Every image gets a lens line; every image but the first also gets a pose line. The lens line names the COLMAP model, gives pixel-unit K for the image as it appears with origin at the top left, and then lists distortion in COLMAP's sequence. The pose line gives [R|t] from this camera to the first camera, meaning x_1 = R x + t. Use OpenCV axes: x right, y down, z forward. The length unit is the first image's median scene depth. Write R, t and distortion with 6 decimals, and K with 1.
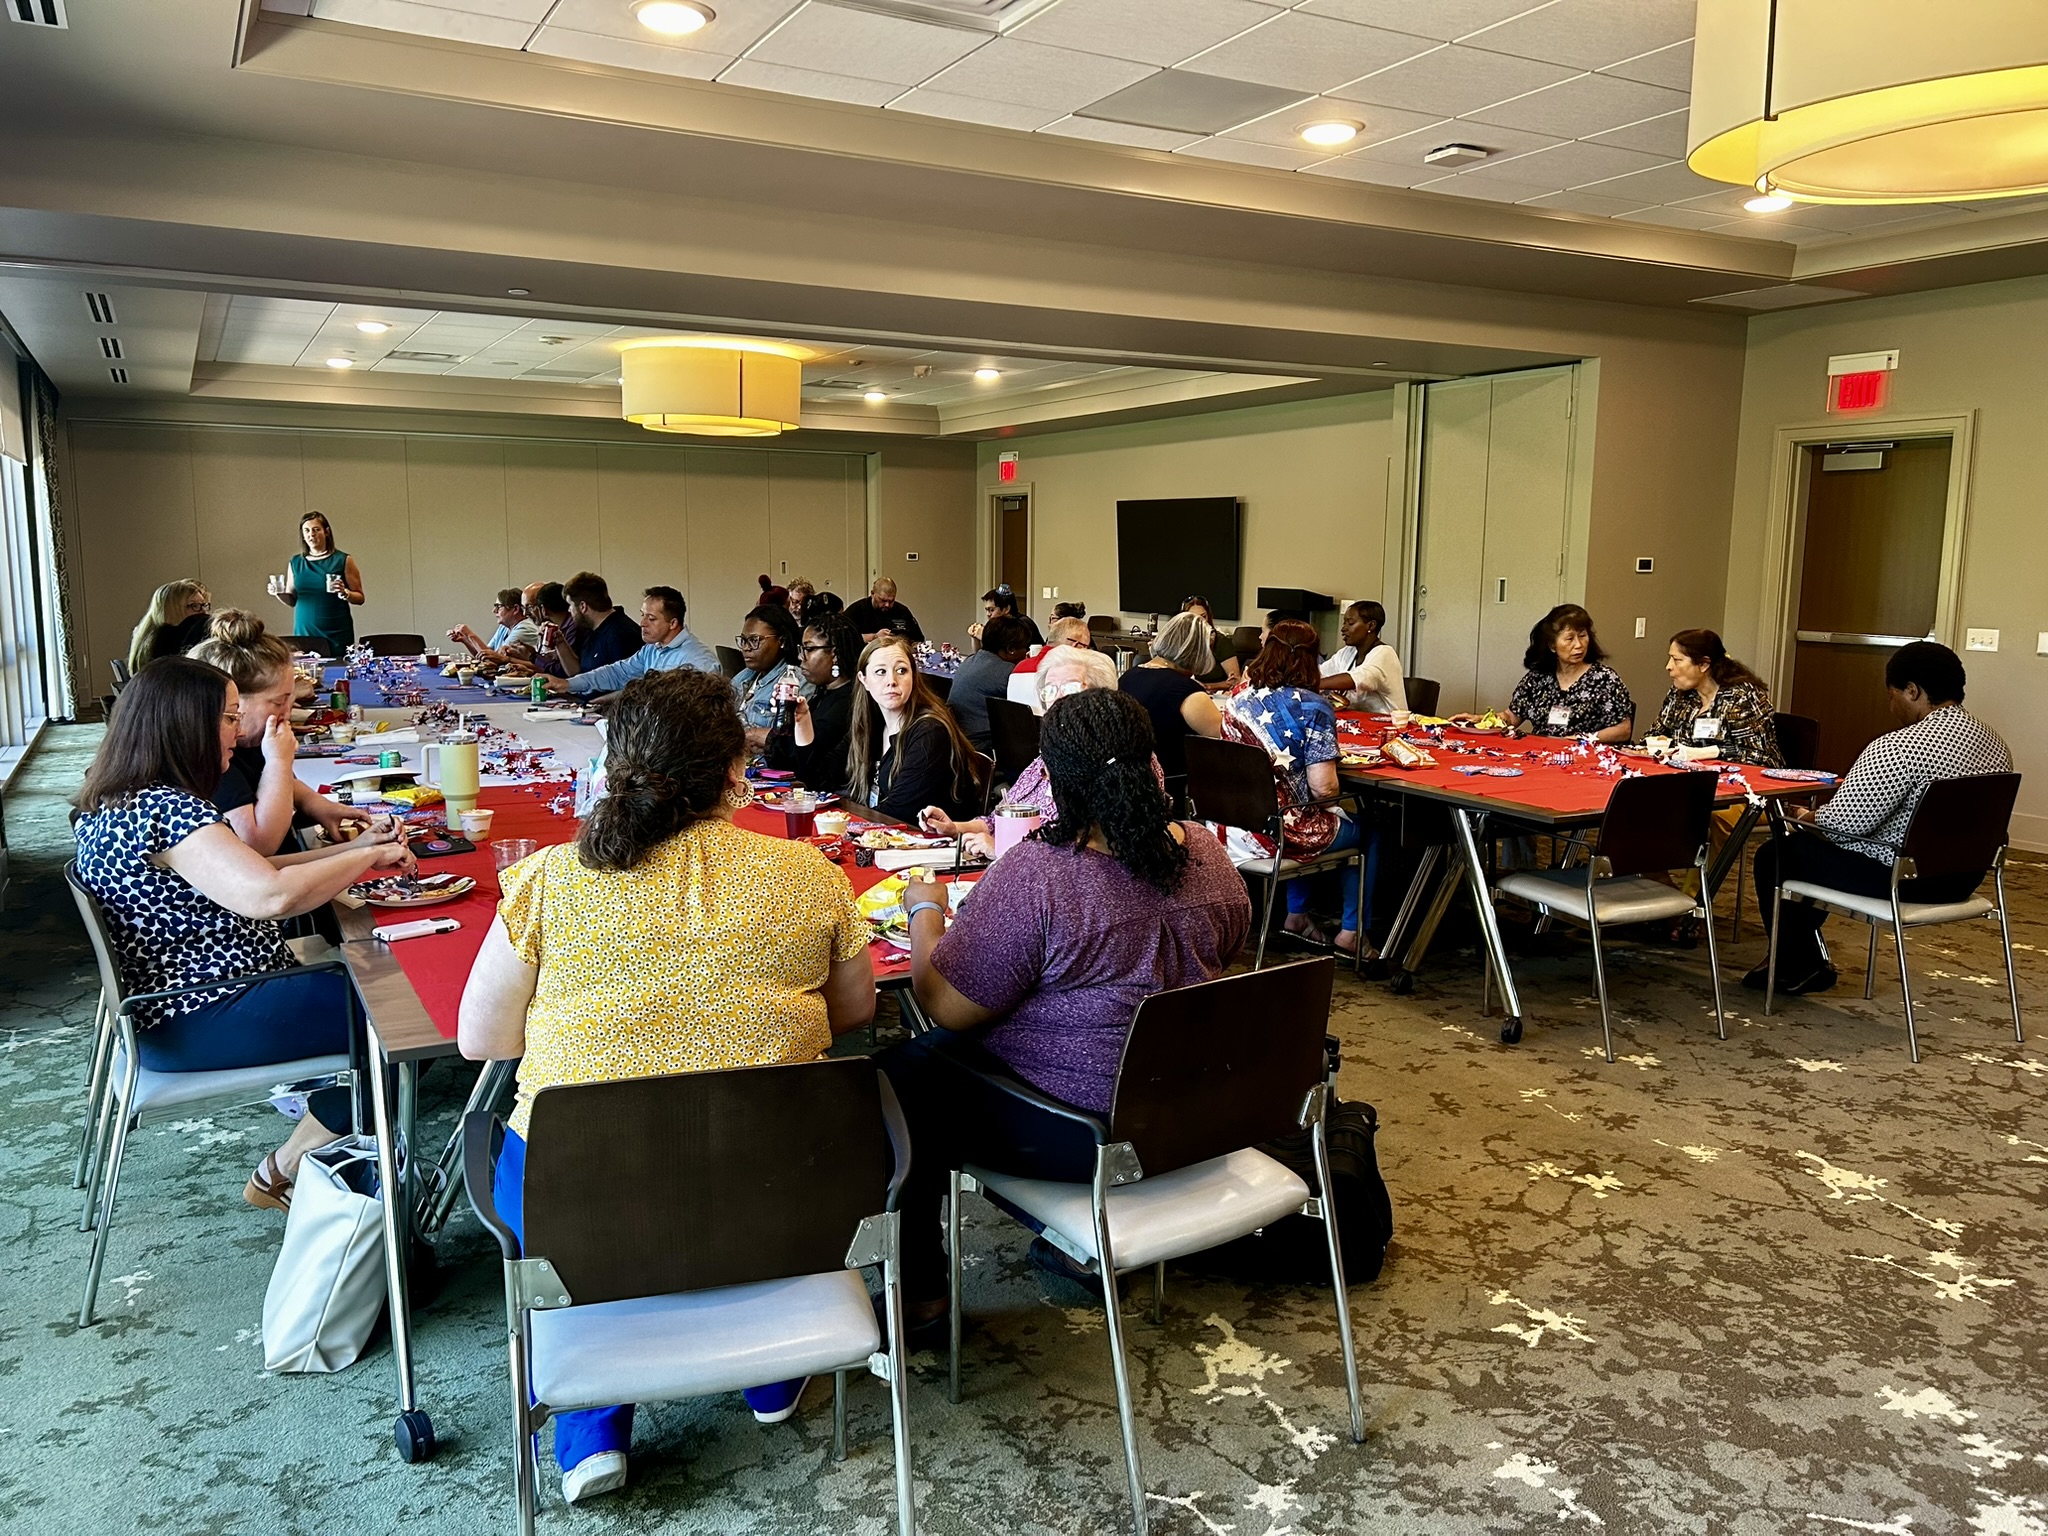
lens RADIAL K [[1554.4, 0, 1023.0], [0, 1554.4, 770.4], [0, 0, 1]] dist [-0.000102, -0.000124]
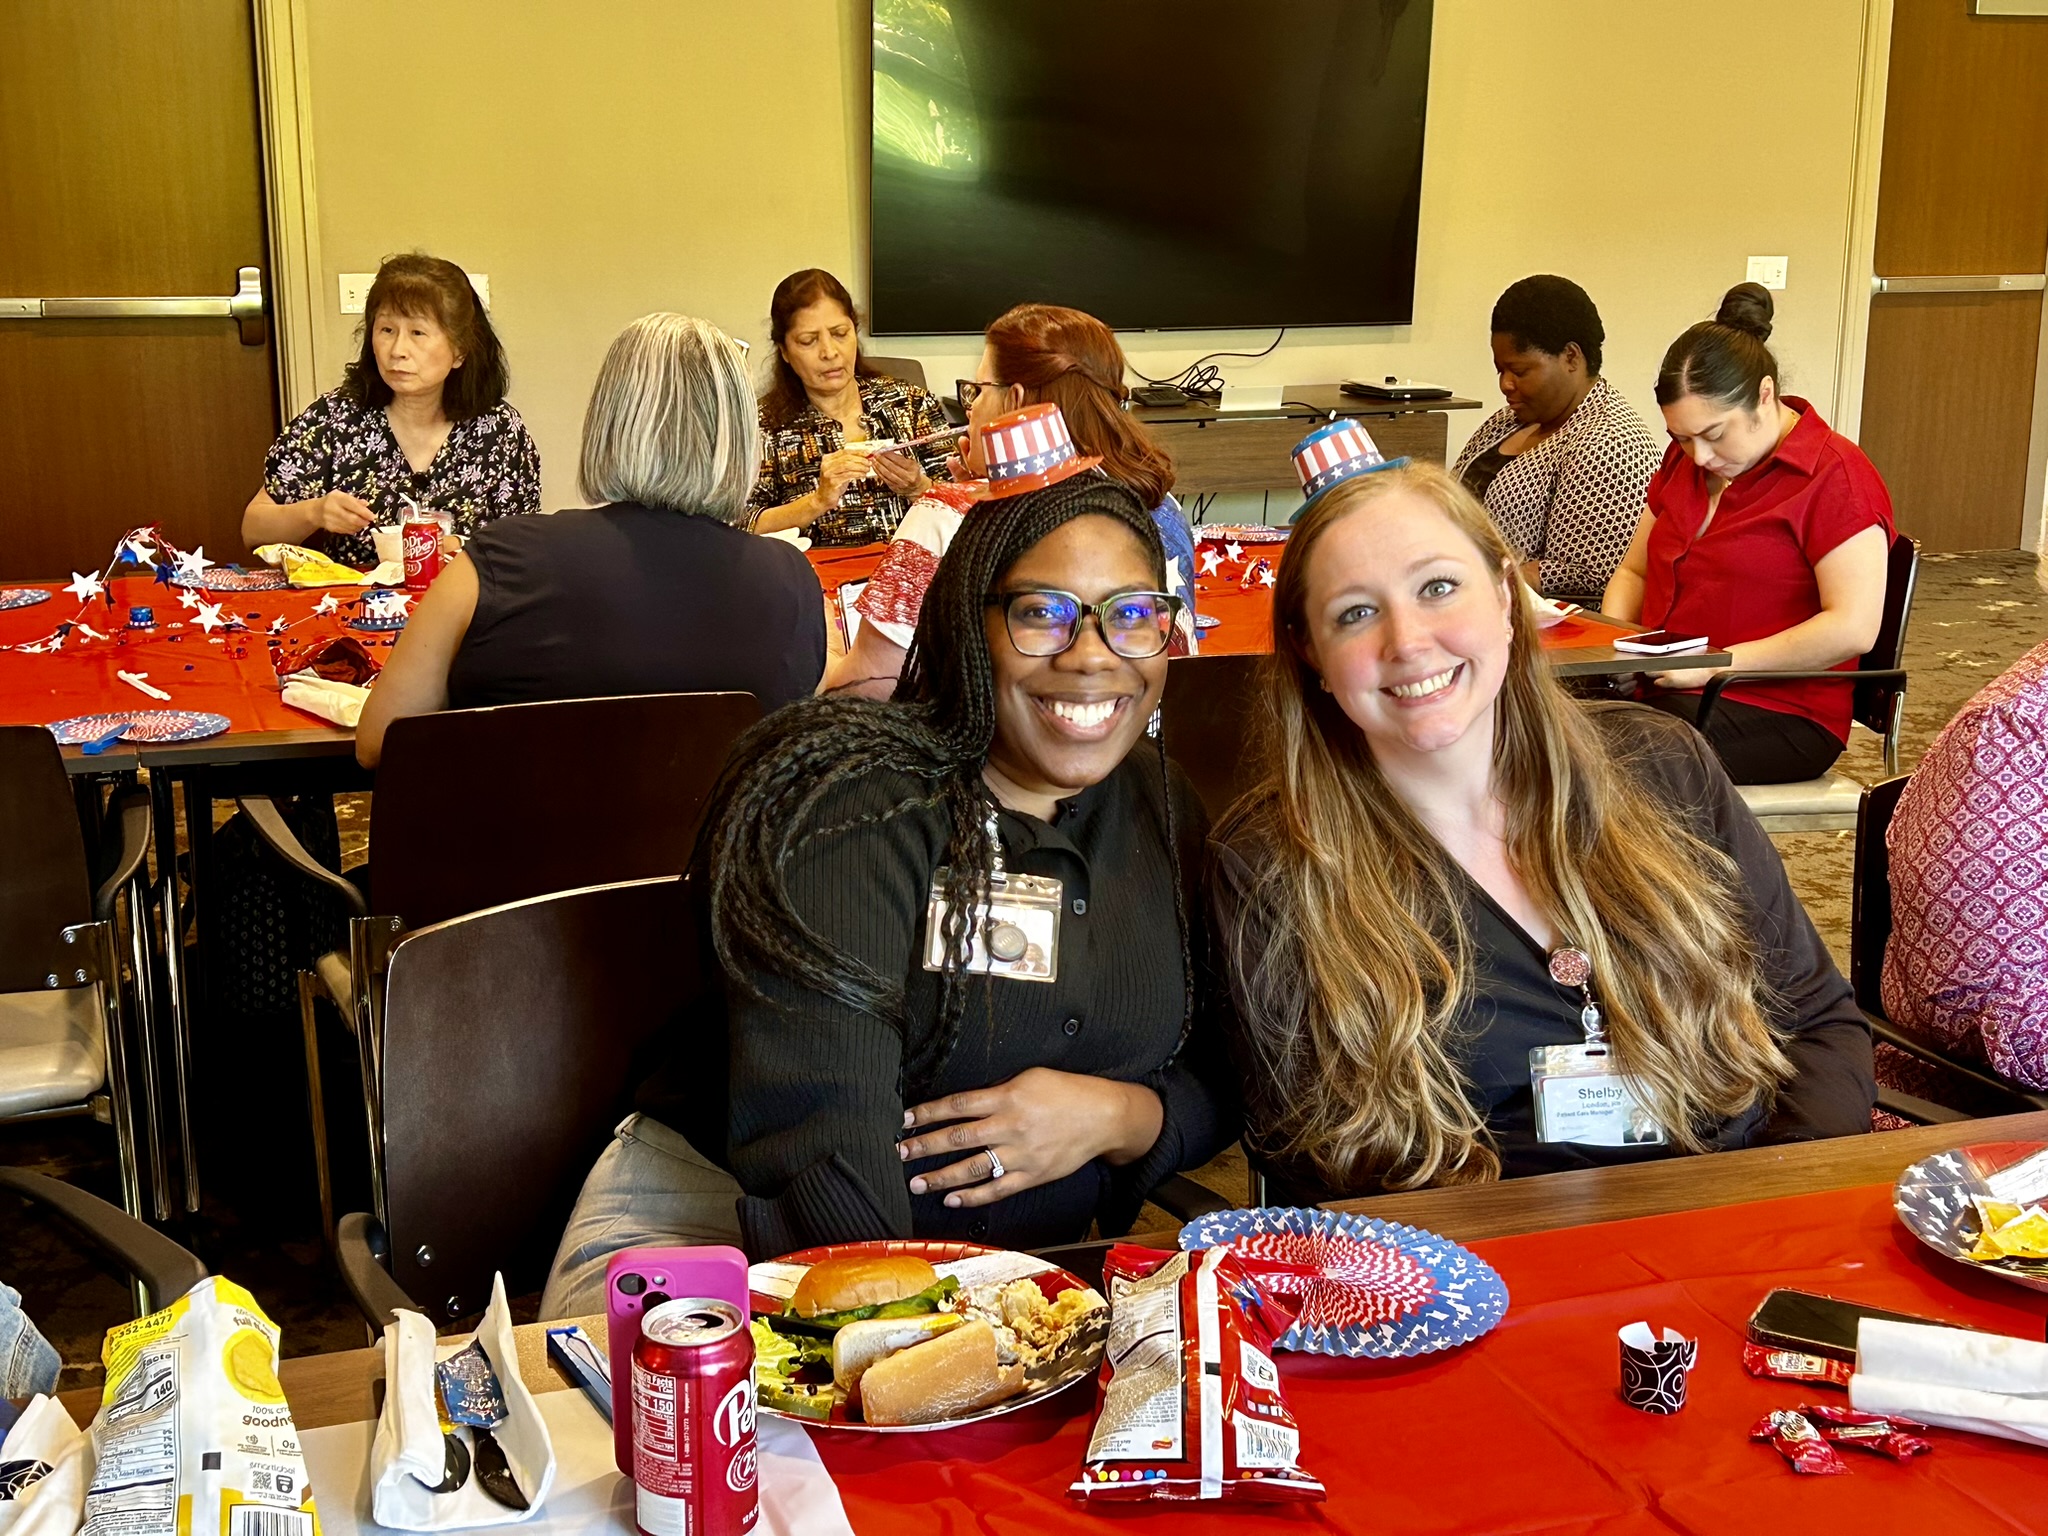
lens RADIAL K [[2621.3, 0, 1024.4], [0, 2621.3, 769.8], [0, 0, 1]] dist [0.013646, 0.000000]
pose [[0.180562, -0.239679, 0.953914, -0.304728], [0.144123, 0.965833, 0.215394, -0.102029], [-0.972947, 0.098589, 0.208936, 0.713560]]
